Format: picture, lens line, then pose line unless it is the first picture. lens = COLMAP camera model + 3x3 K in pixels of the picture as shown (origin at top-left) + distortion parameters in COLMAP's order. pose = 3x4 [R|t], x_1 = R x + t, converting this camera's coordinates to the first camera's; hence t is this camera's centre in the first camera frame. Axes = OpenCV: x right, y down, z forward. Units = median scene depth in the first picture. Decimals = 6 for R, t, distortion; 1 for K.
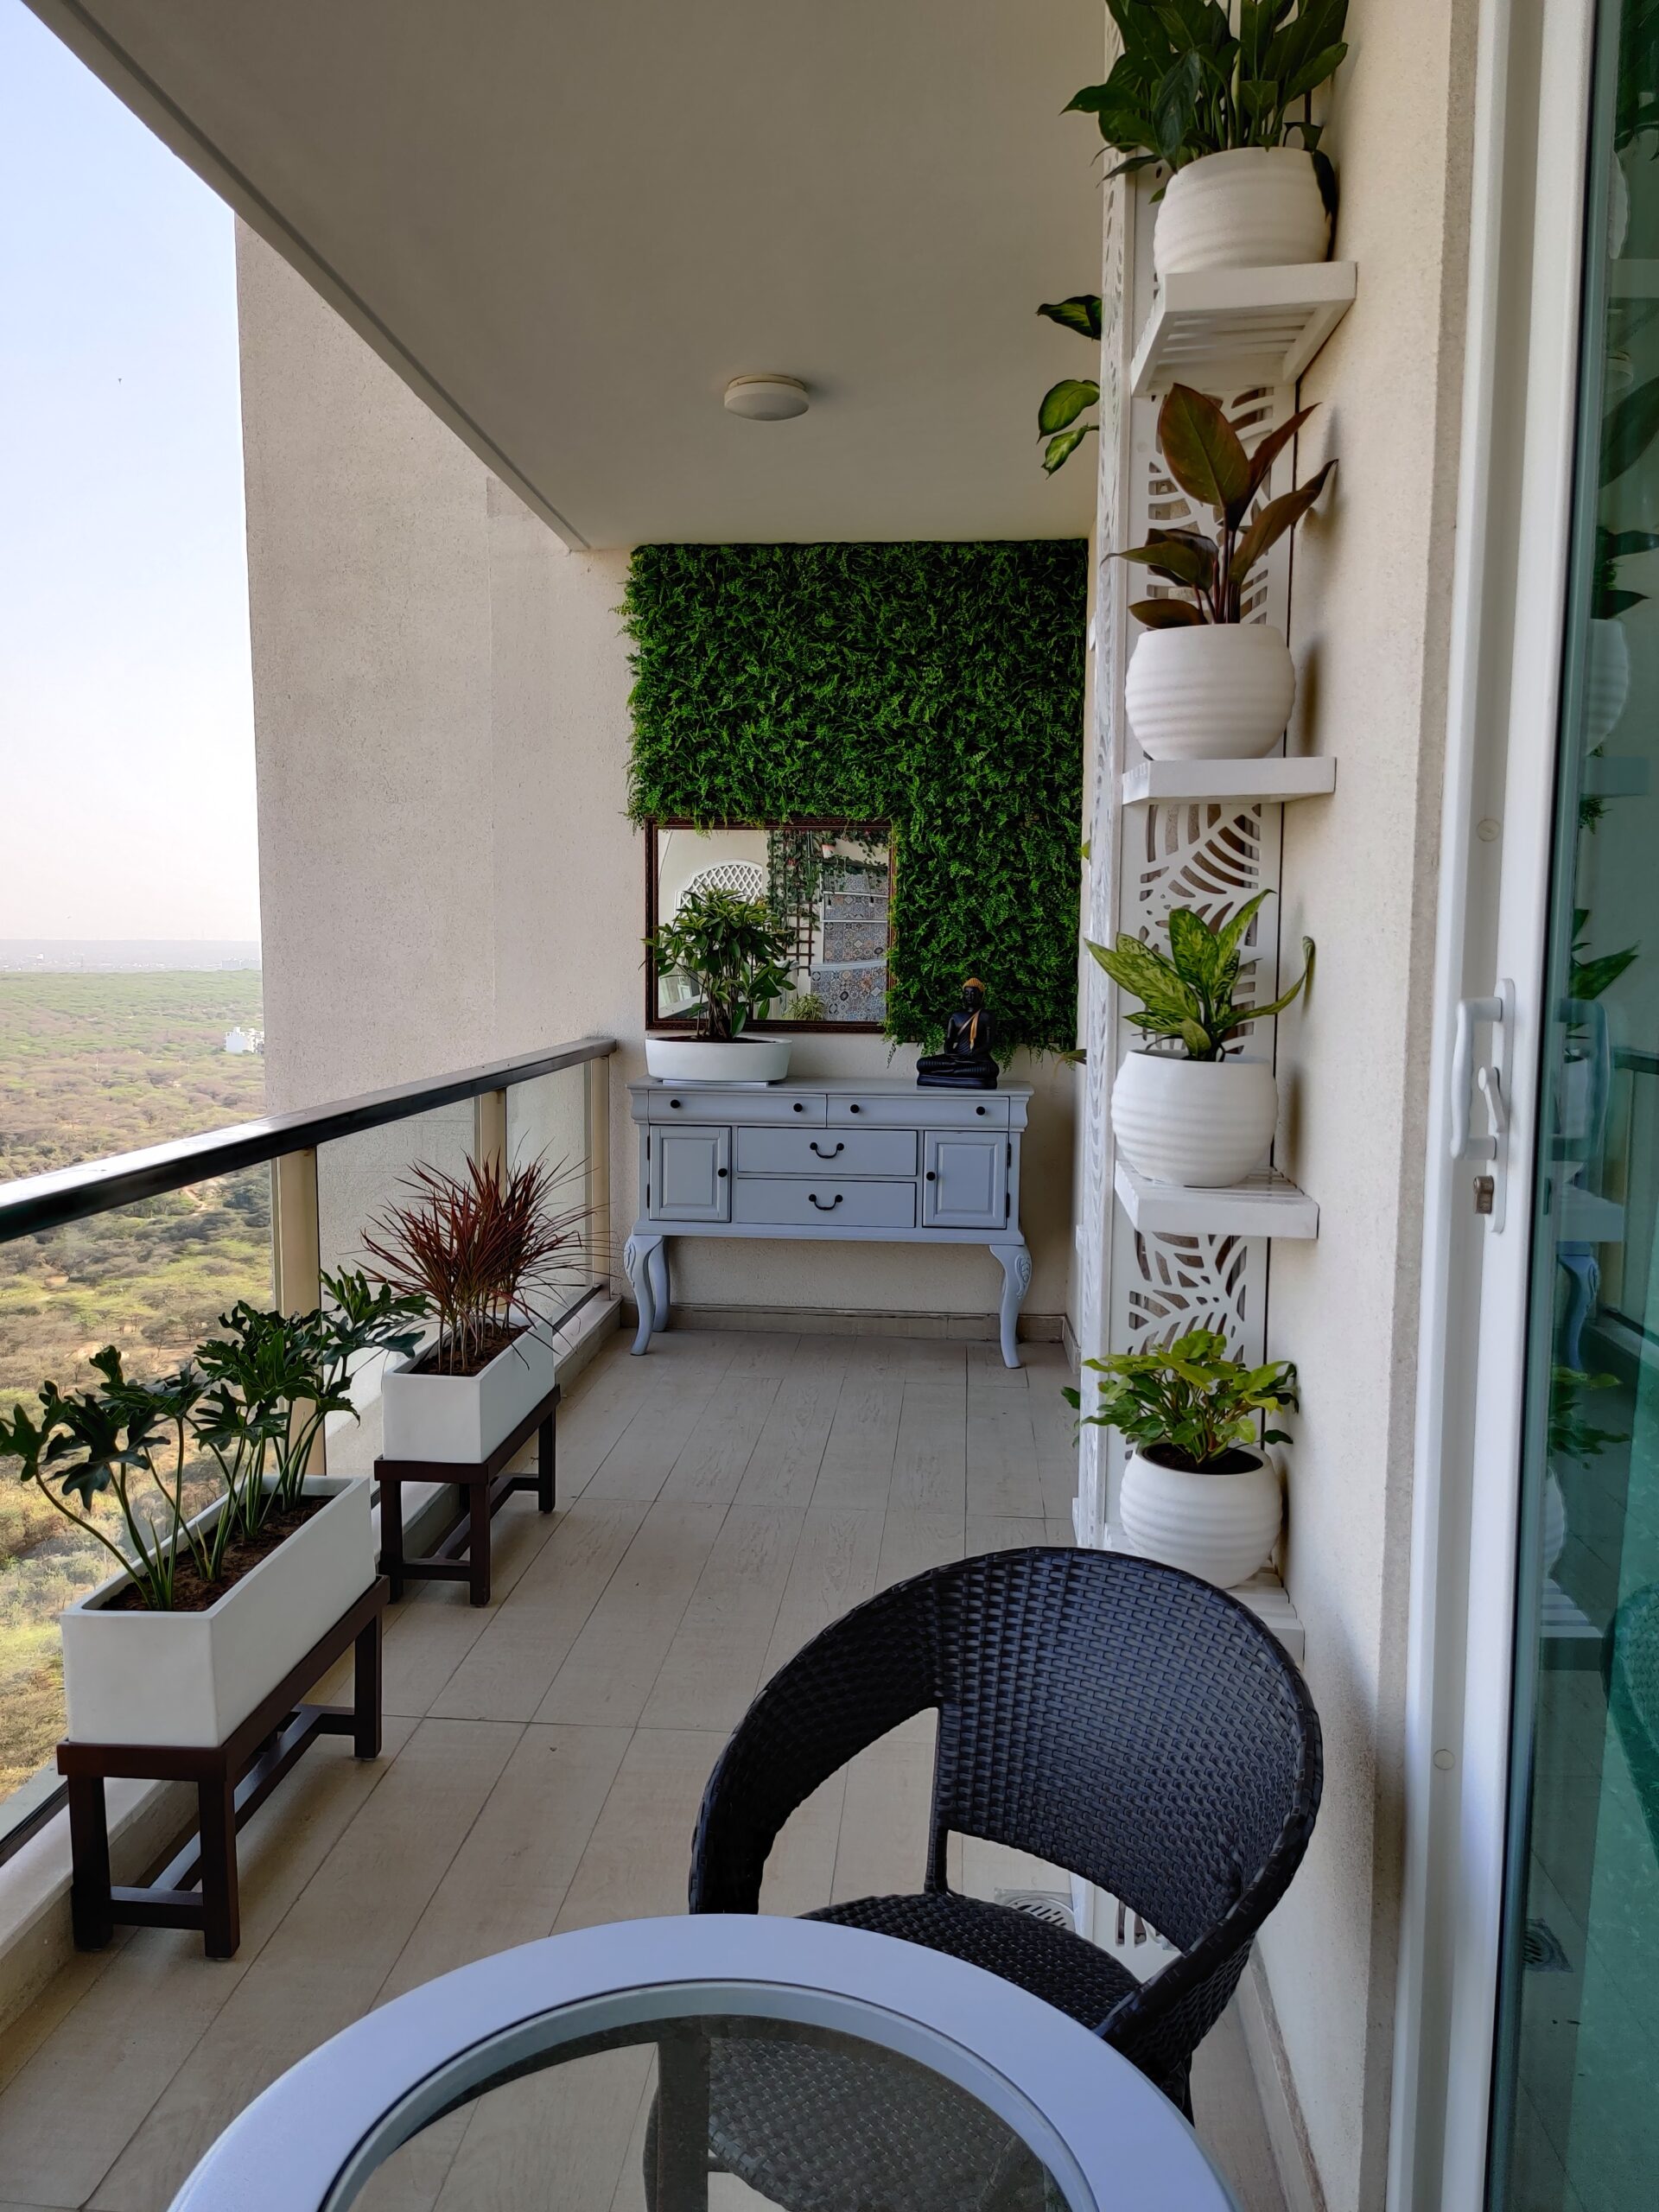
lens RADIAL K [[1792.1, 0, 761.0], [0, 1792.1, 1113.3], [0, 0, 1]] dist [0.072191, -0.072330]
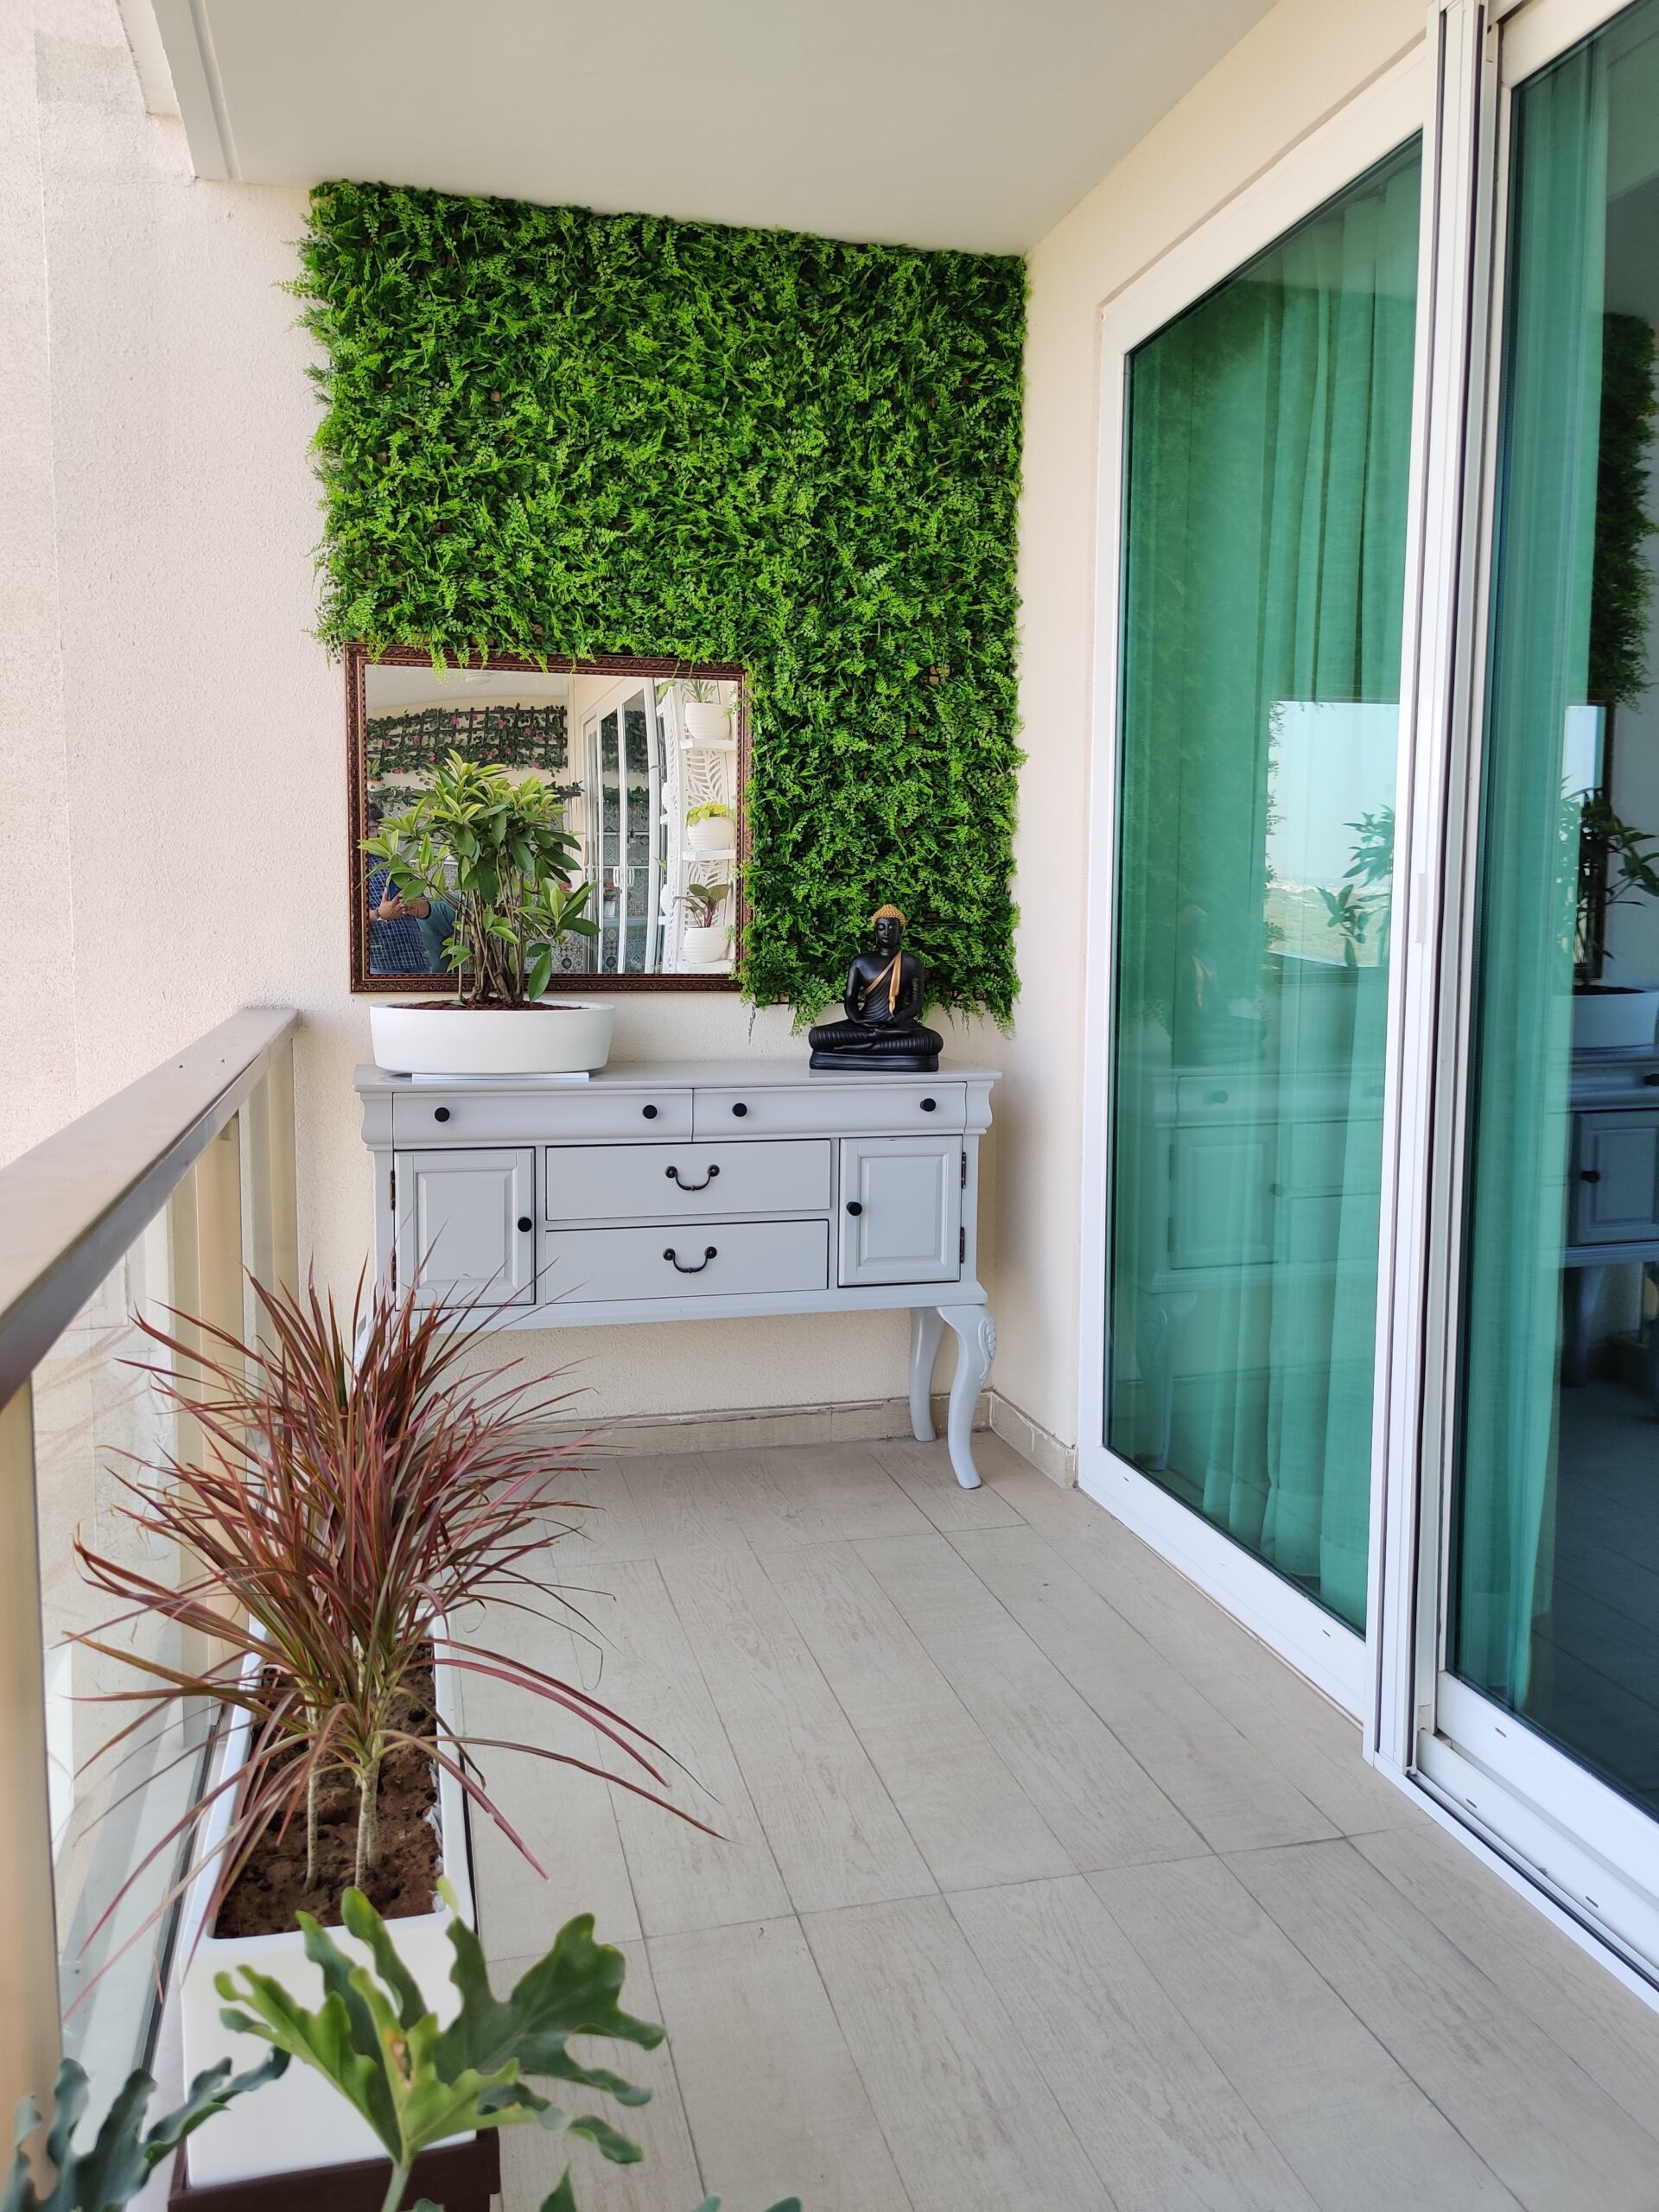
lens RADIAL K [[1792.1, 0, 863.8], [0, 1792.1, 1075.6], [0, 0, 1]] dist [0.072191, -0.072330]
pose [[0.933136, -0.036101, 0.357706, -0.128903], [0.037479, 0.999293, 0.003082, -0.014601], [-0.357564, 0.010531, 0.933829, 0.382057]]
